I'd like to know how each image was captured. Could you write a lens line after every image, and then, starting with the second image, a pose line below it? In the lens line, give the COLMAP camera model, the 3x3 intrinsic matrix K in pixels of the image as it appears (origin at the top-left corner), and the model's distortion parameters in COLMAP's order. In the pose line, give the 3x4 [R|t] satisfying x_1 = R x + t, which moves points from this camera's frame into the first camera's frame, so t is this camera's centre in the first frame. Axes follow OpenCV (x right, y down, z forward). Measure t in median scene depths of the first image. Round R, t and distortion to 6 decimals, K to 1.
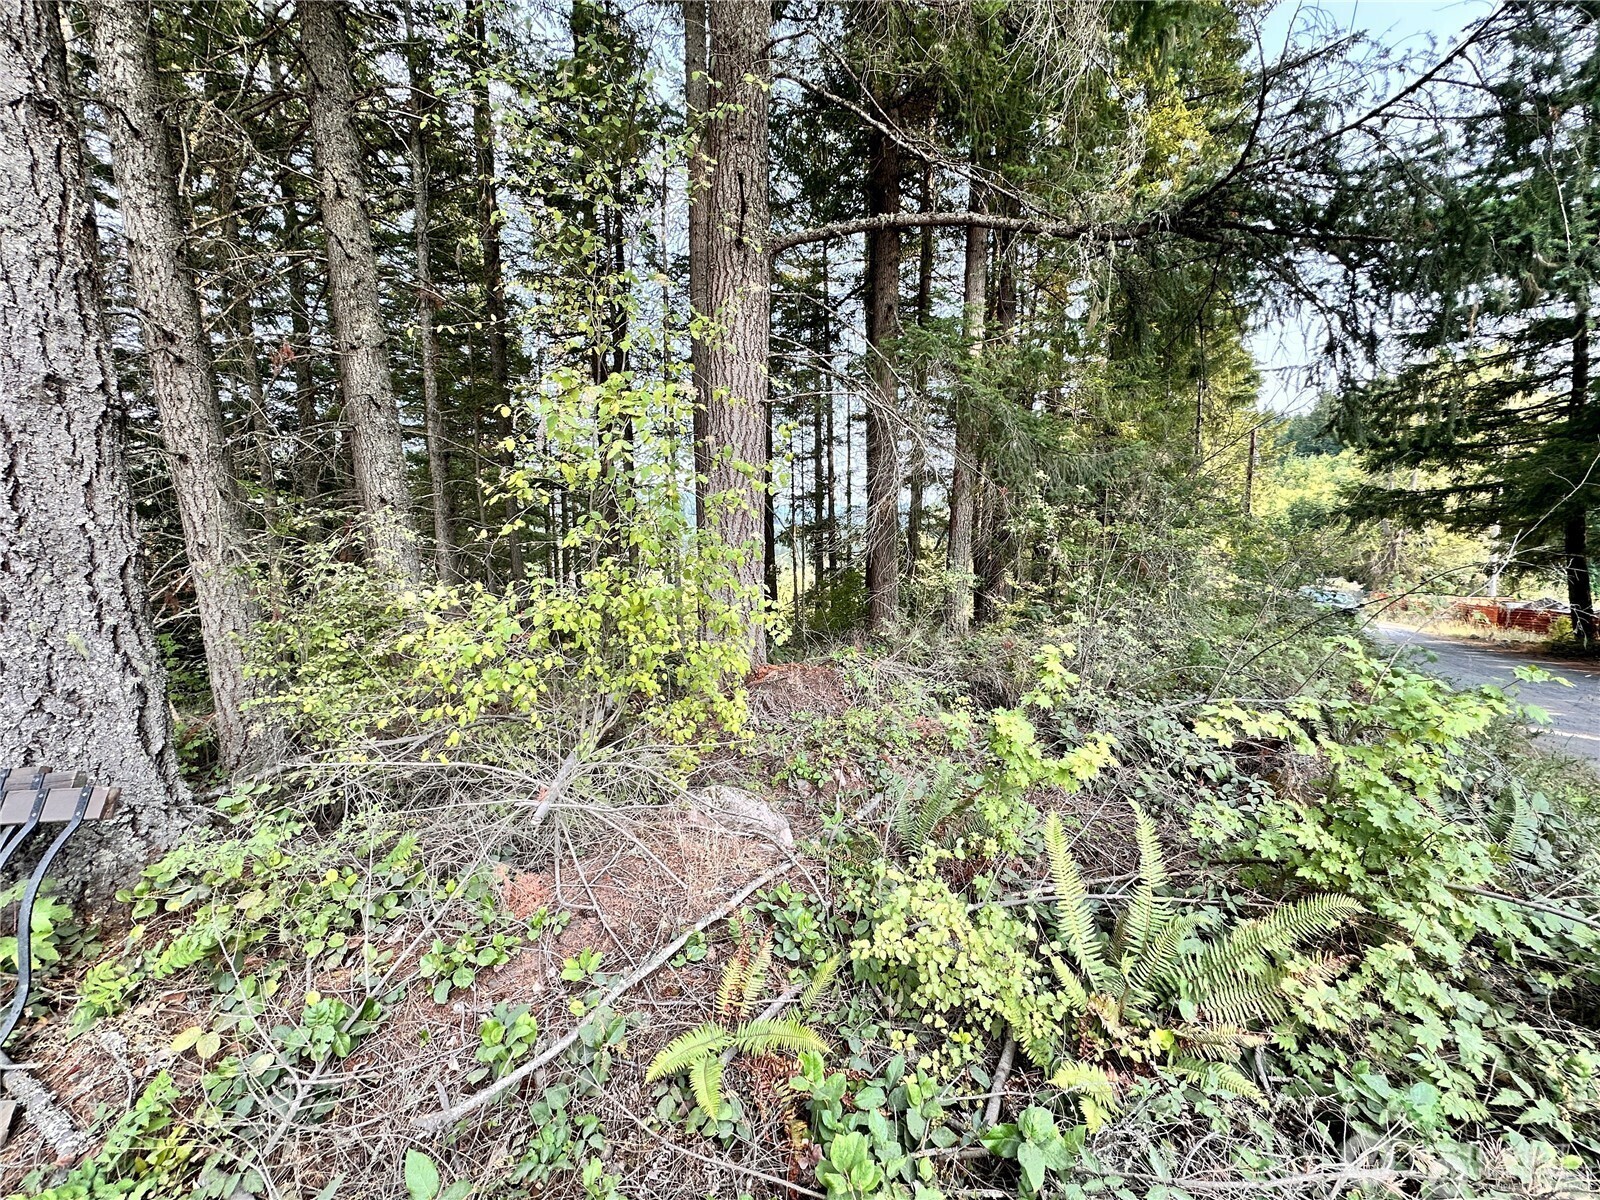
lens RADIAL K [[633.7, 0, 800.0], [0, 633.7, 600.0], [0, 0, 1]] dist [-0.003036, 0.000767]
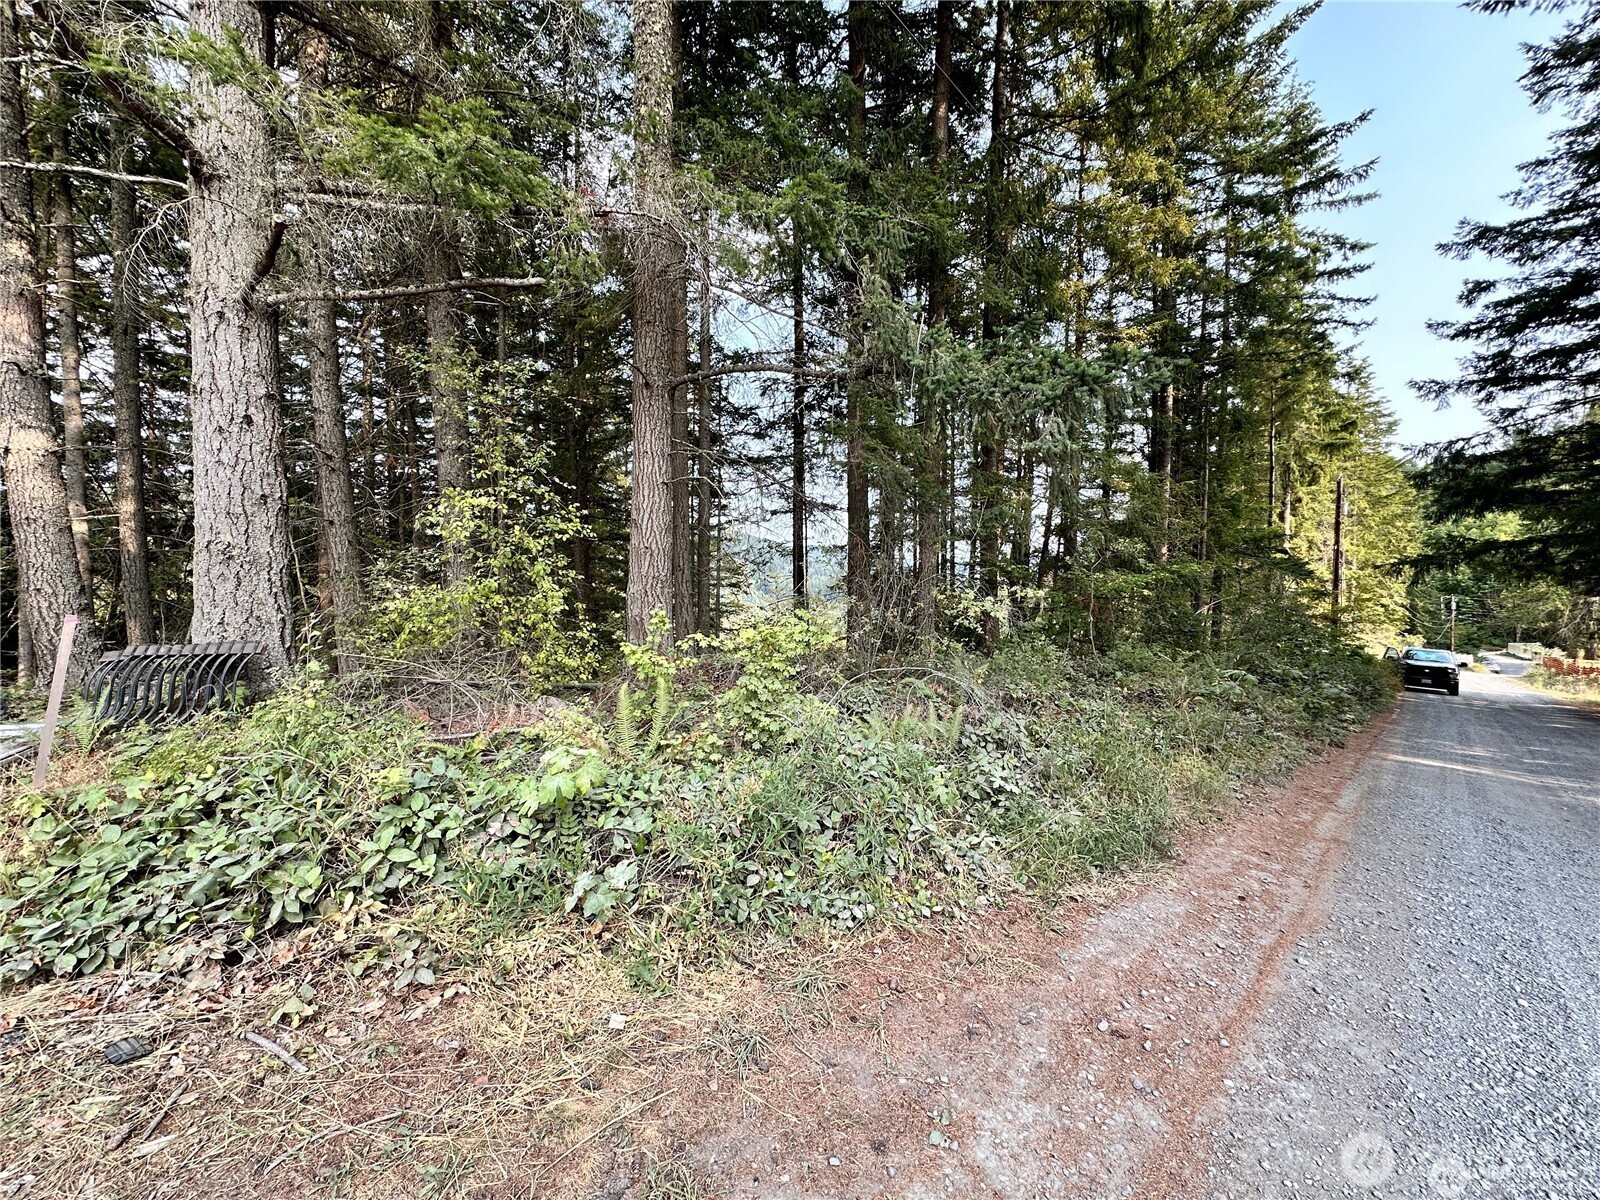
lens RADIAL K [[633.7, 0, 800.0], [0, 633.7, 600.0], [0, 0, 1]] dist [-0.003036, 0.000767]
pose [[0.984078, 0.012789, -0.177276, 0.112924], [-0.027528, 0.996339, -0.080937, 0.017702], [0.175592, 0.084529, 0.980827, -0.087587]]
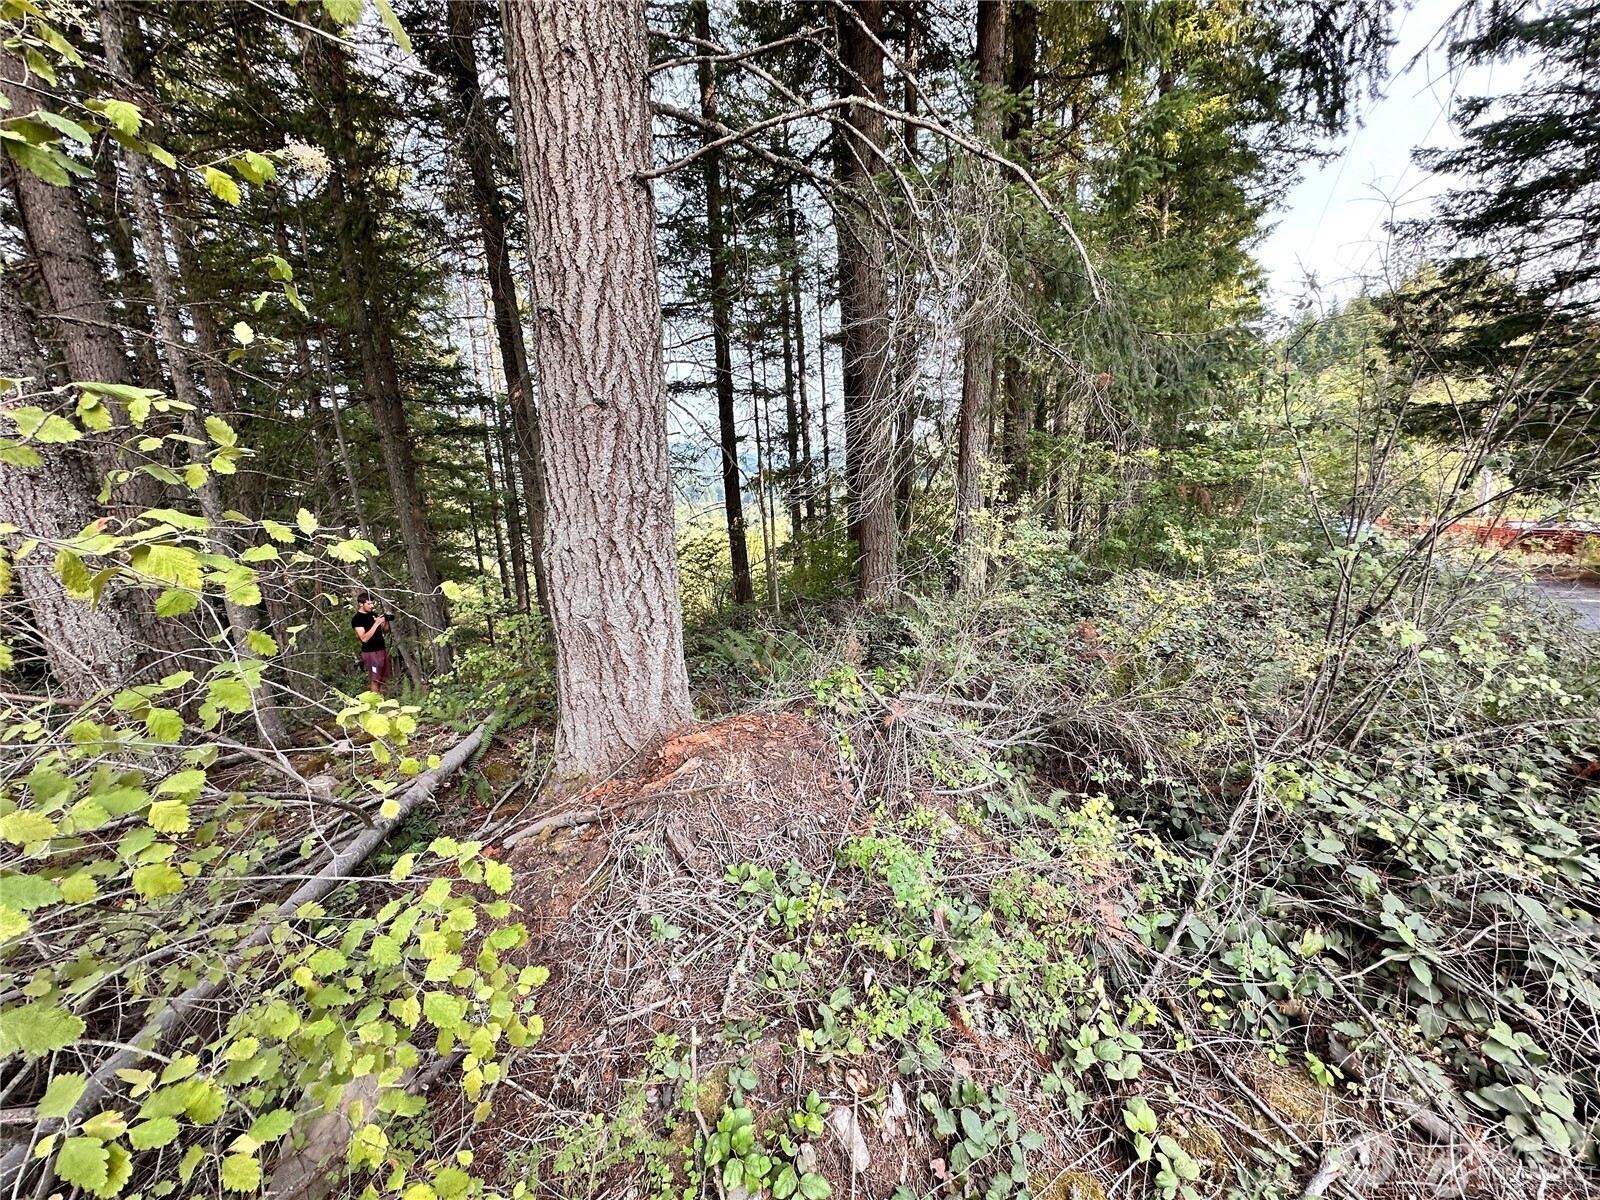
lens RADIAL K [[633.7, 0, 800.0], [0, 633.7, 600.0], [0, 0, 1]] dist [-0.003036, 0.000767]
pose [[0.998560, -0.045689, 0.028131, 0.006301], [0.043257, 0.995717, 0.081707, -0.007628], [-0.031743, -0.080372, 0.996259, 0.106763]]
